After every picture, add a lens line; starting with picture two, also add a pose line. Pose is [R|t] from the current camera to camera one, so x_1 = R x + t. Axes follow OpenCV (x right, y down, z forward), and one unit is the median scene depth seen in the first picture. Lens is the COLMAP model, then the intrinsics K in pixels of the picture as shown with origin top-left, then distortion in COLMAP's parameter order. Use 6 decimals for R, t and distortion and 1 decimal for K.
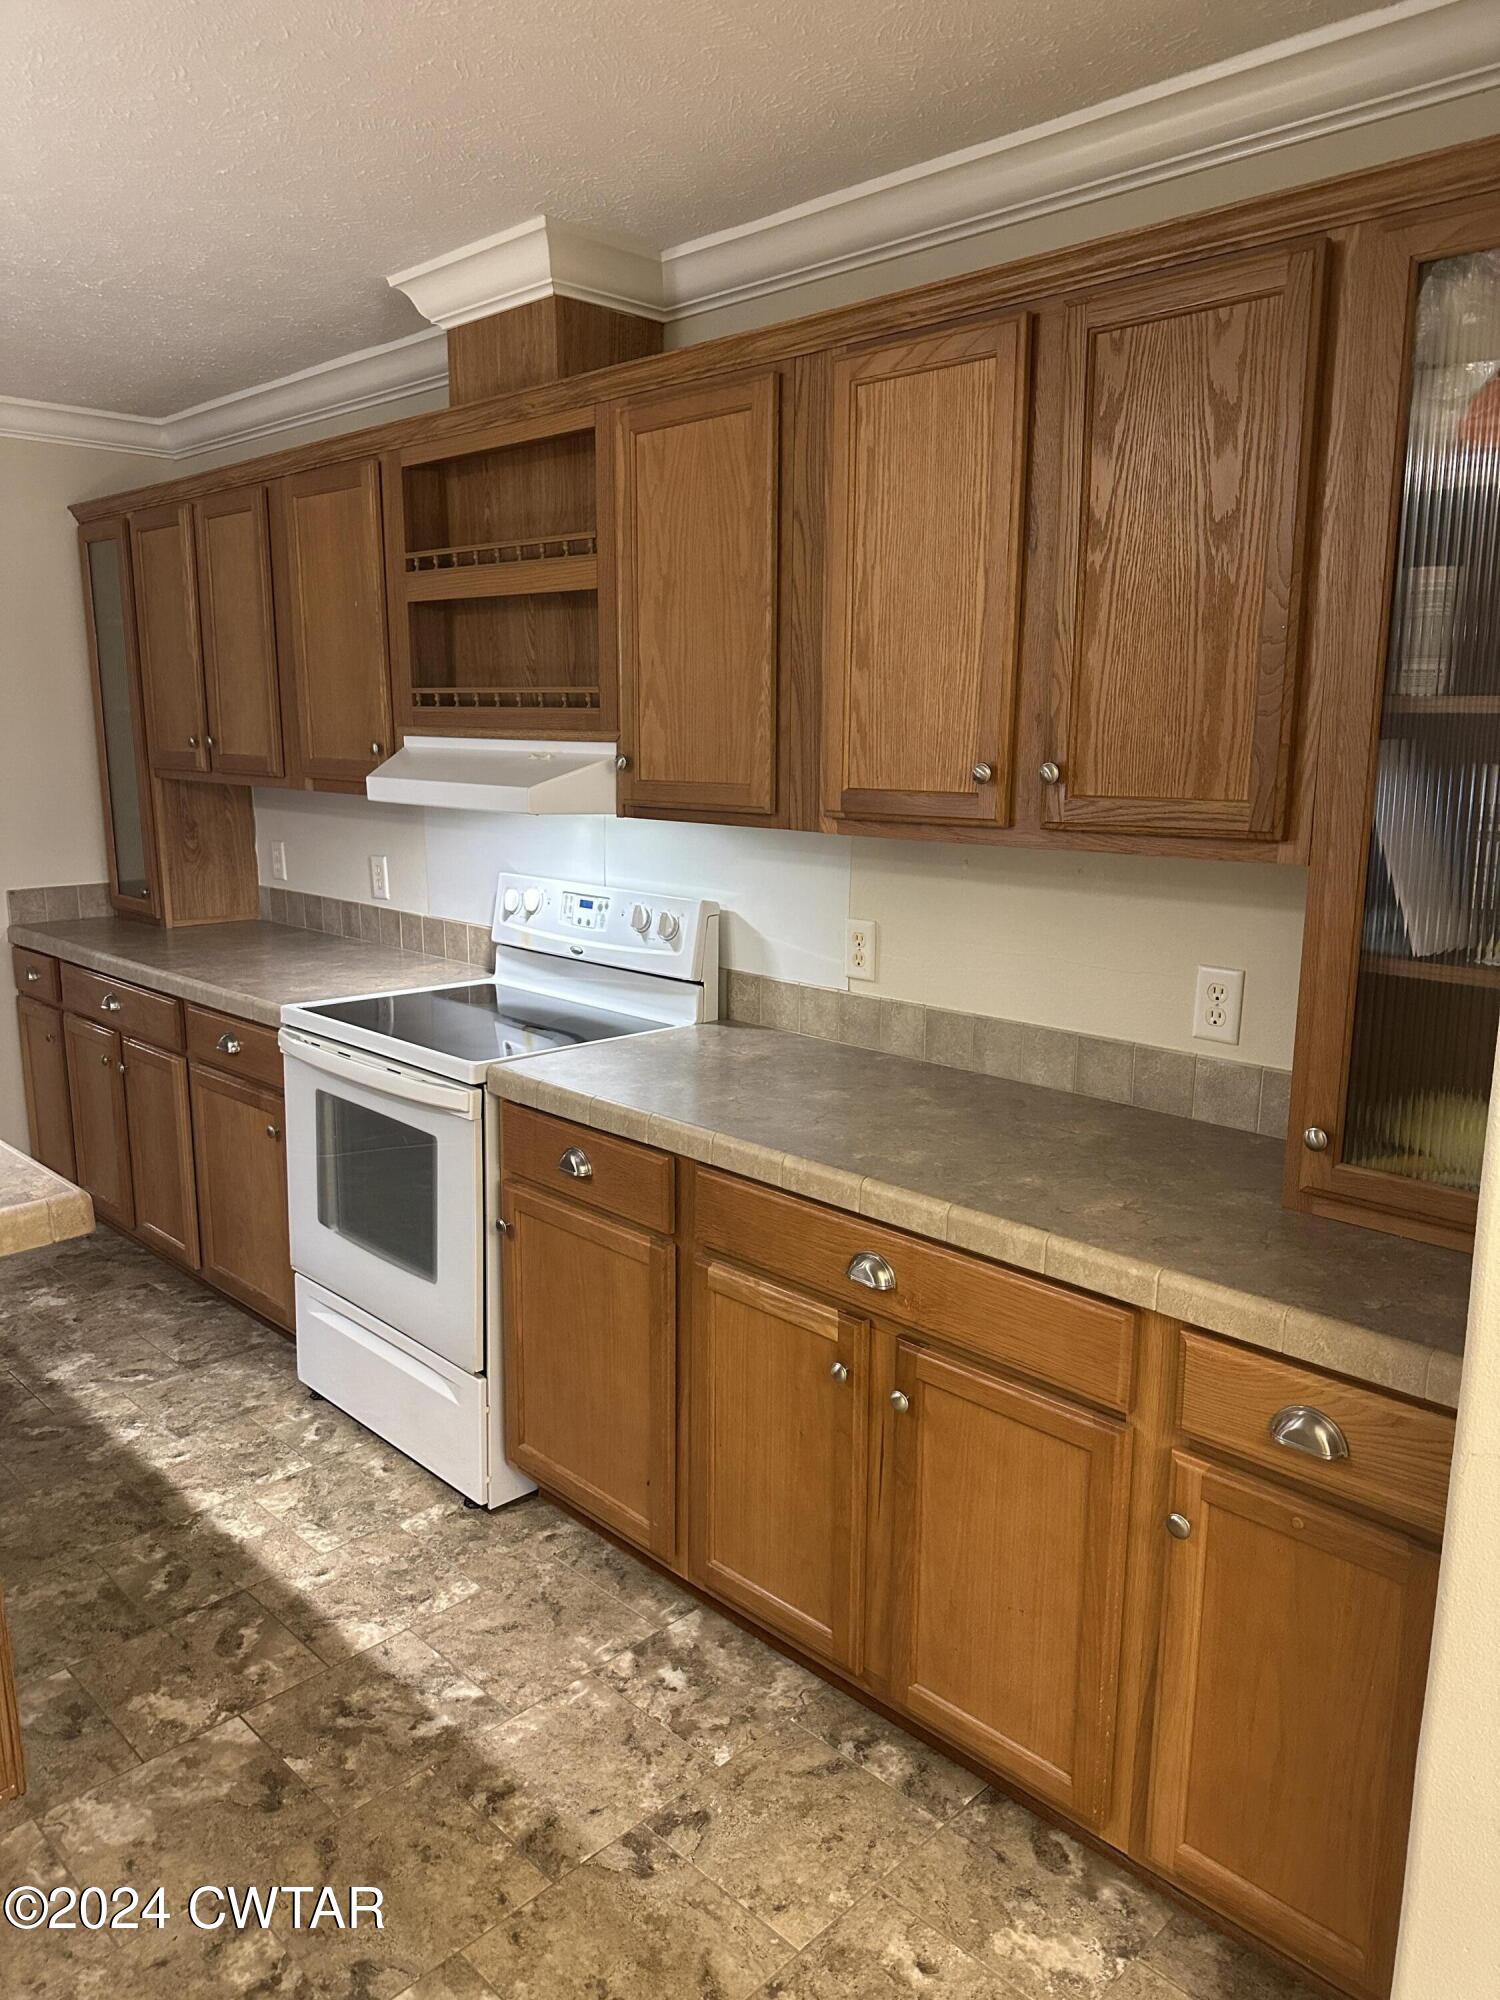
lens RADIAL K [[1361.8, 0, 750.0], [0, 1361.8, 1000.0], [0, 0, 1]] dist [0.130425, -0.224841]
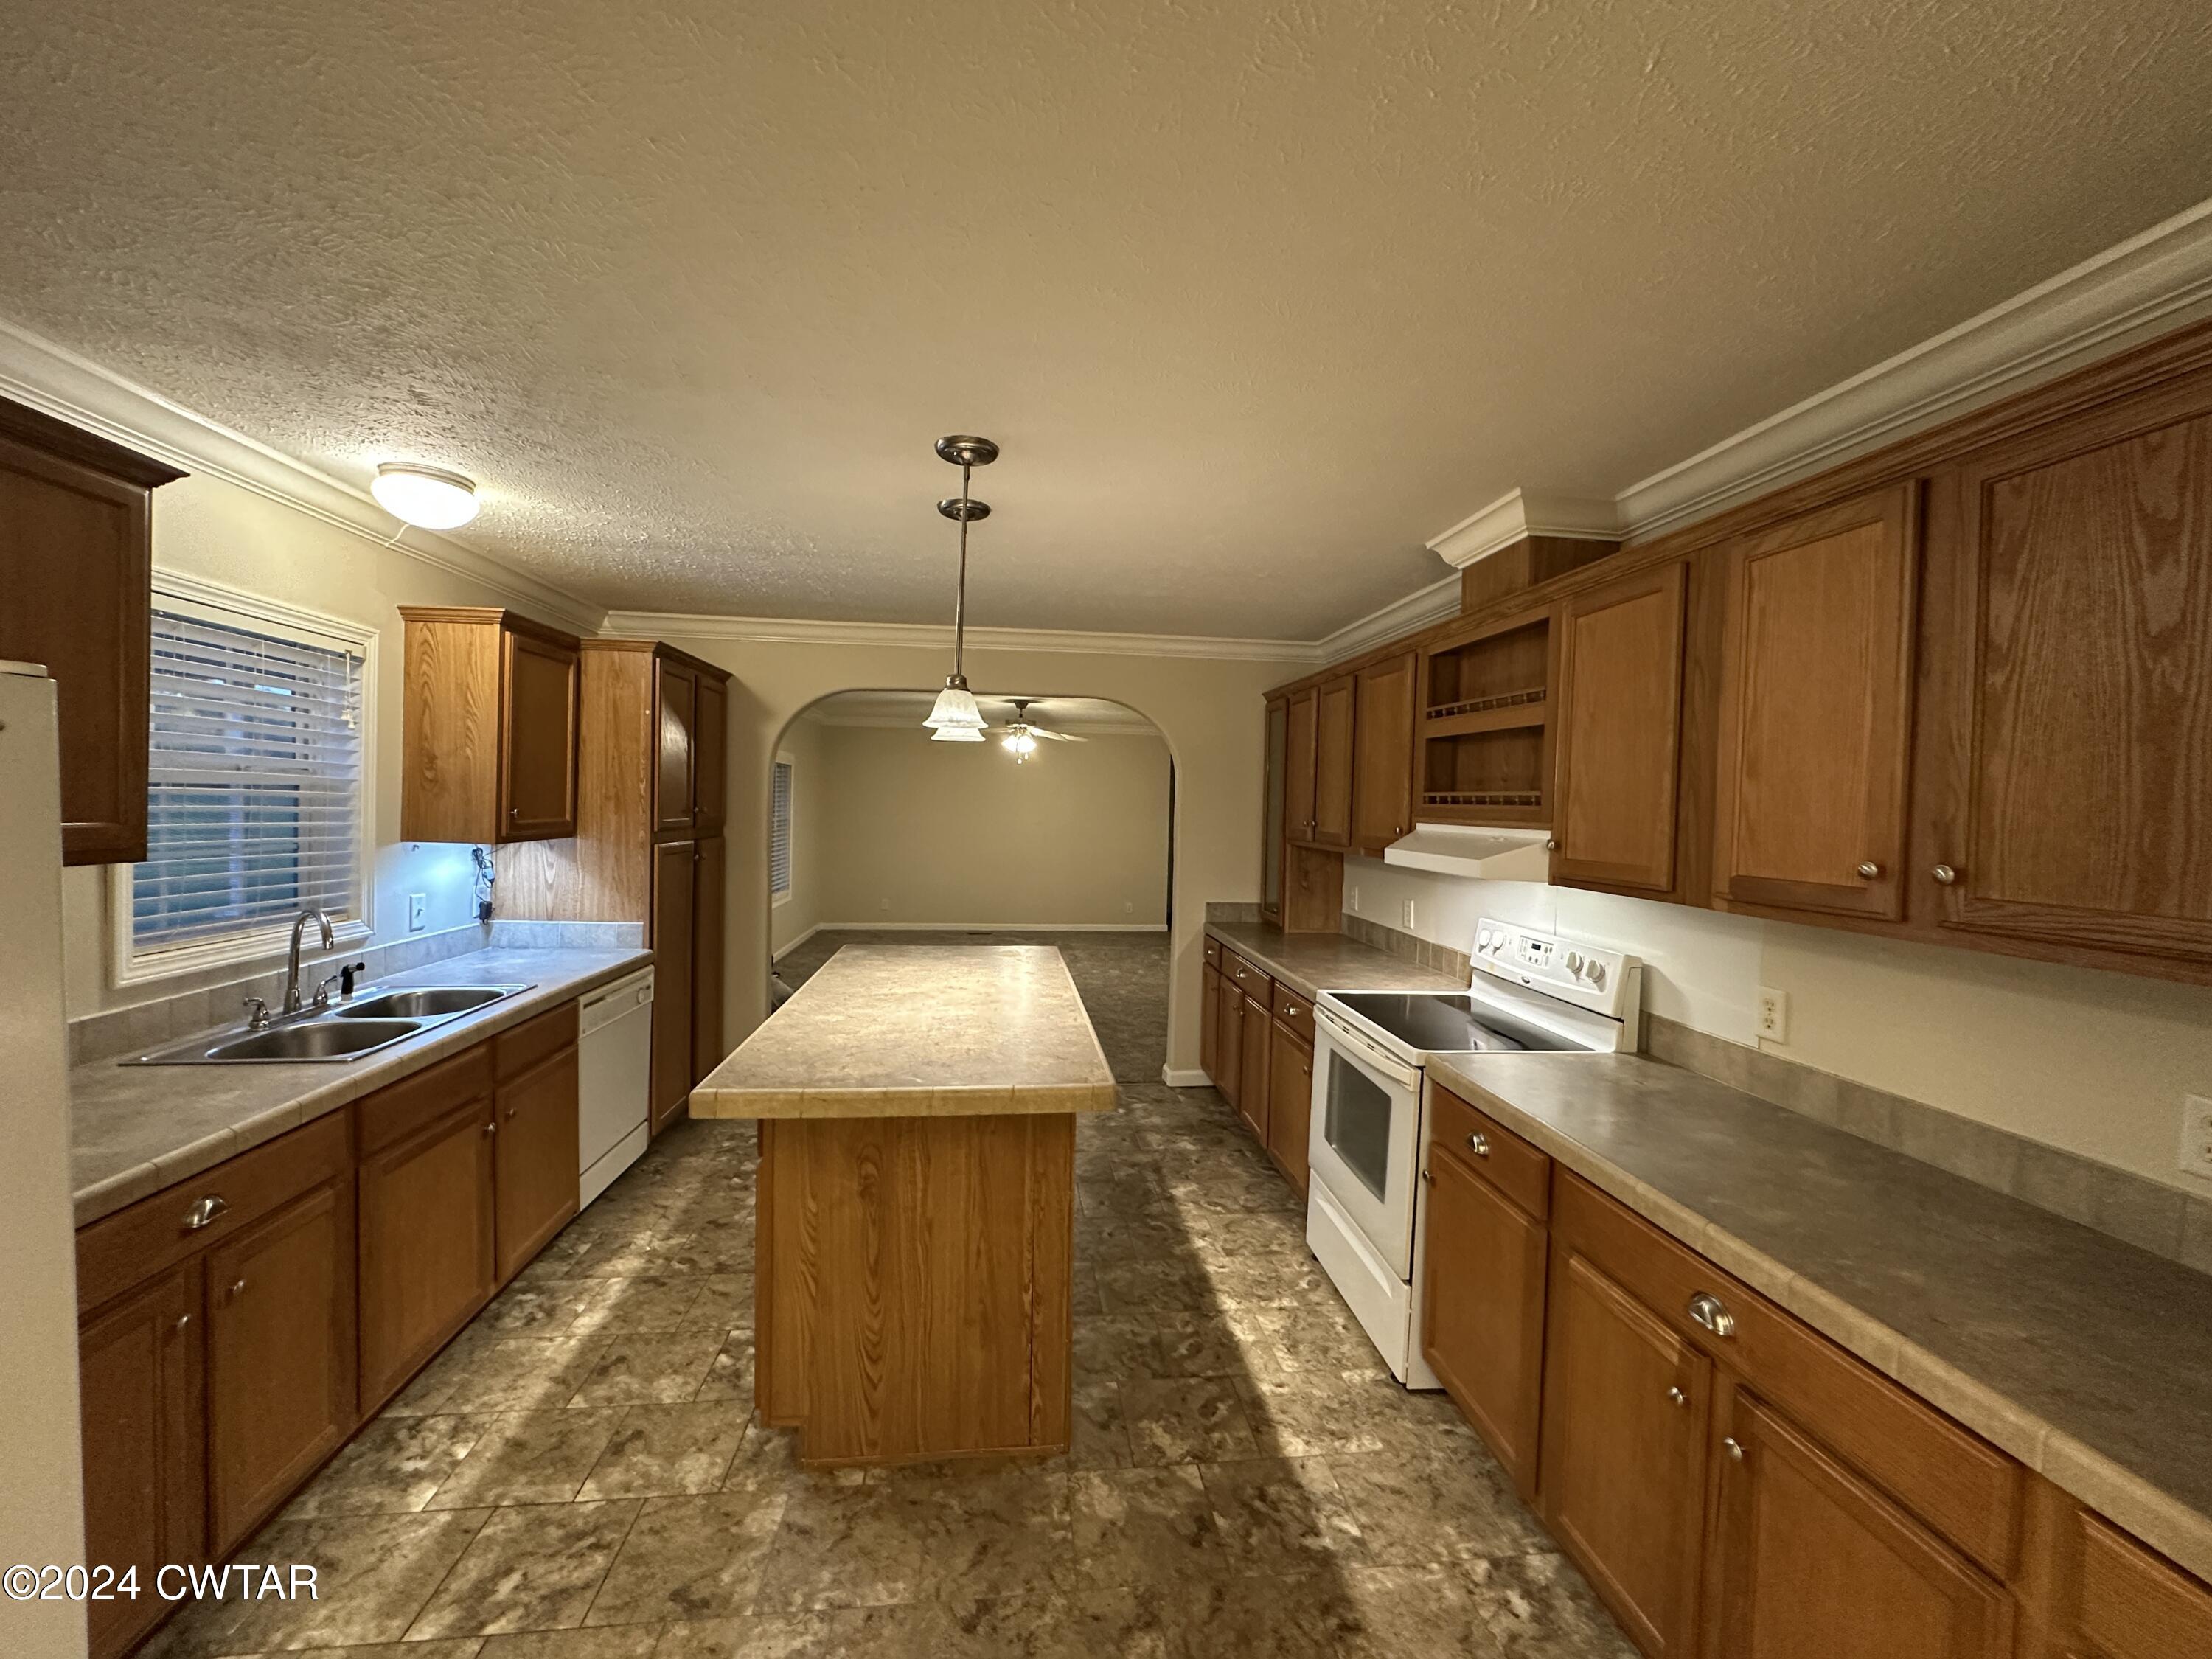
lens RADIAL K [[868.2, 0, 1106.0], [0, 868.2, 829.5], [0, 0, 1]] dist [0.000674, -0.000392]
pose [[0.791835, 0.034308, -0.609770, 0.084811], [-0.142502, 0.981241, -0.129843, -0.016185], [0.593877, 0.189708, 0.781870, 0.069222]]
